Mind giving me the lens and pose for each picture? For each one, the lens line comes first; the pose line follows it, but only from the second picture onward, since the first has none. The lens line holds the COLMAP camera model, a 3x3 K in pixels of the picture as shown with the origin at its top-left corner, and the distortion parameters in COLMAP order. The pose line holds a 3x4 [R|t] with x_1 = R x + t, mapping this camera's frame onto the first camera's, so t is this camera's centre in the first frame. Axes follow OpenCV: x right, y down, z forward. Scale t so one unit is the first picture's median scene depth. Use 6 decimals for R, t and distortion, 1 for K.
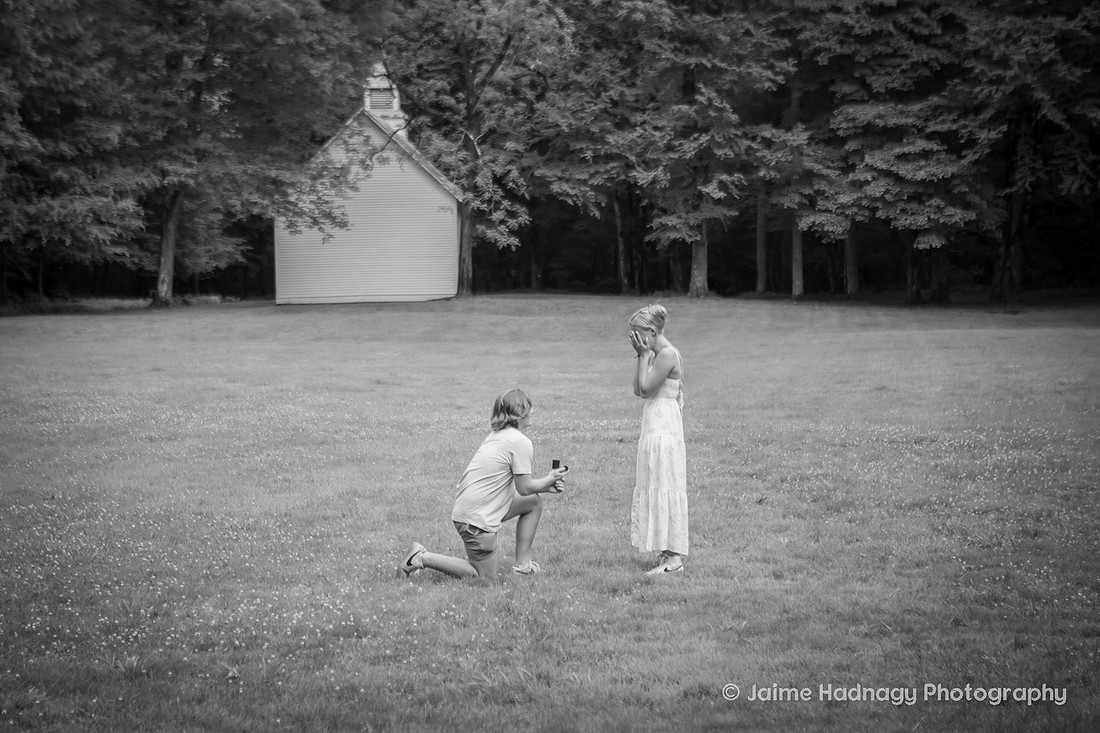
lens RADIAL K [[2175.2, 0, 523.2], [0, 2175.2, 370.9], [0, 0, 1]] dist [0.196488, -0.096889]
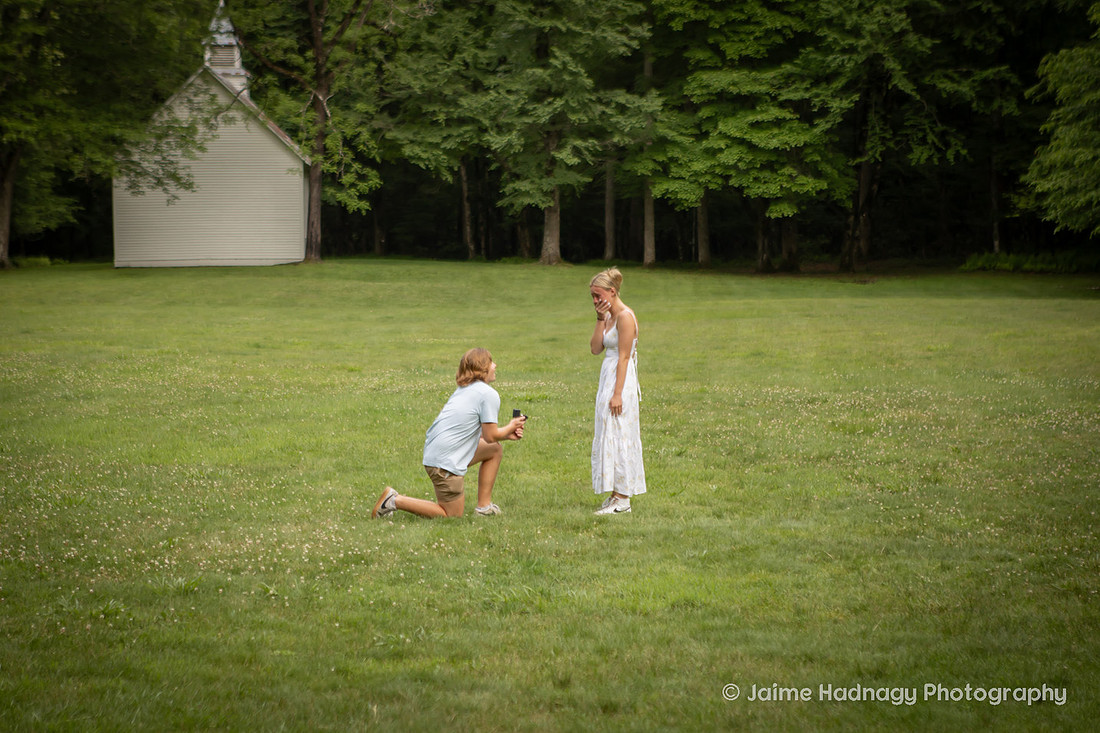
lens RADIAL K [[2244.4, 0, 524.3], [0, 2244.4, 389.2], [0, 0, 1]] dist [0.166167, 0.136401]
pose [[0.997160, 0.004006, 0.075206, -0.008405], [-0.005672, 0.999743, 0.021950, 0.000627], [-0.075099, -0.022314, 0.996926, -0.016116]]
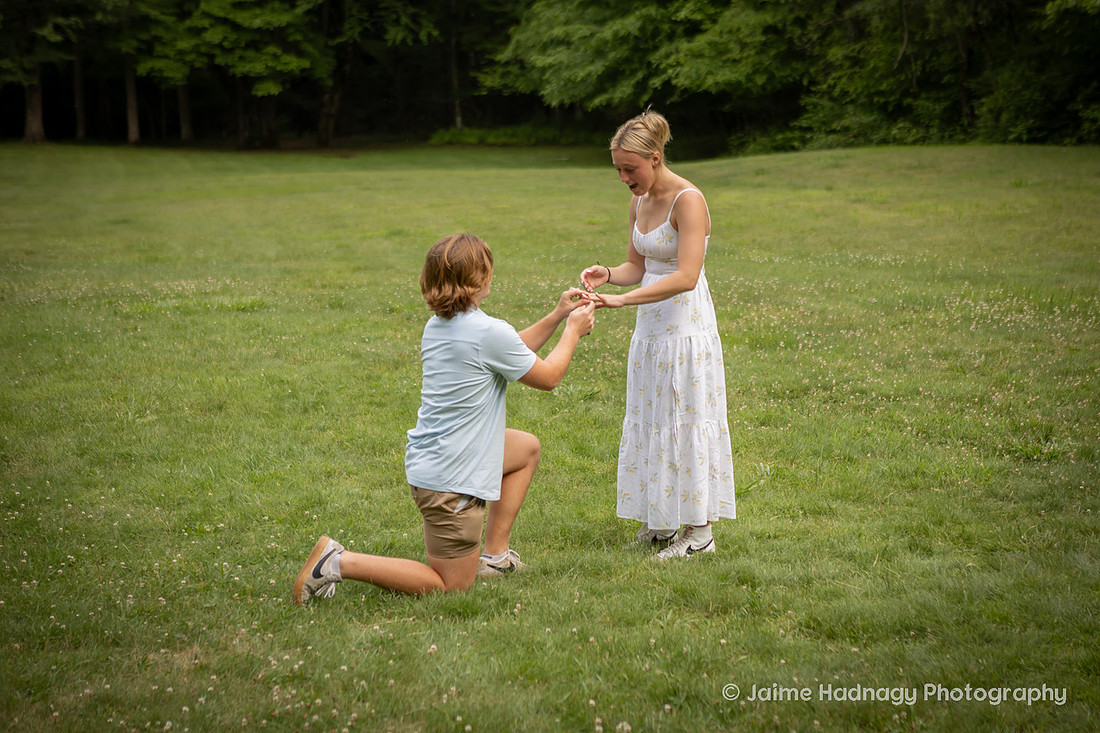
lens RADIAL K [[1966.9, 0, 581.5], [0, 1966.9, 370.3], [0, 0, 1]] dist [0.115144, -0.069001]
pose [[0.931132, -0.050605, 0.361155, -0.021300], [0.021845, 0.996287, 0.083280, -0.000564], [-0.364028, -0.069656, 0.928780, 0.064956]]
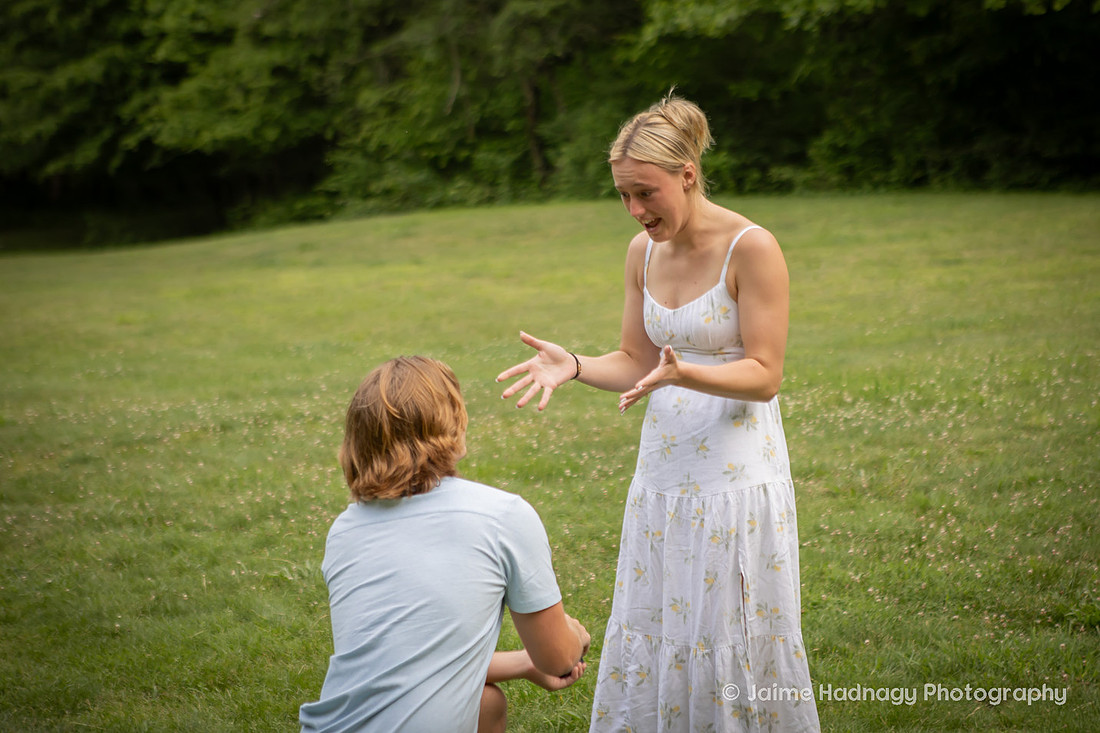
lens RADIAL K [[2383.1, 0, 550.5], [0, 2383.1, 366.2], [0, 0, 1]] dist [0.311519, -0.303804]
pose [[0.822427, -0.081157, 0.563052, -0.024587], [0.070548, 0.996681, 0.040613, -0.000357], [-0.564480, 0.006321, 0.825423, 0.090162]]
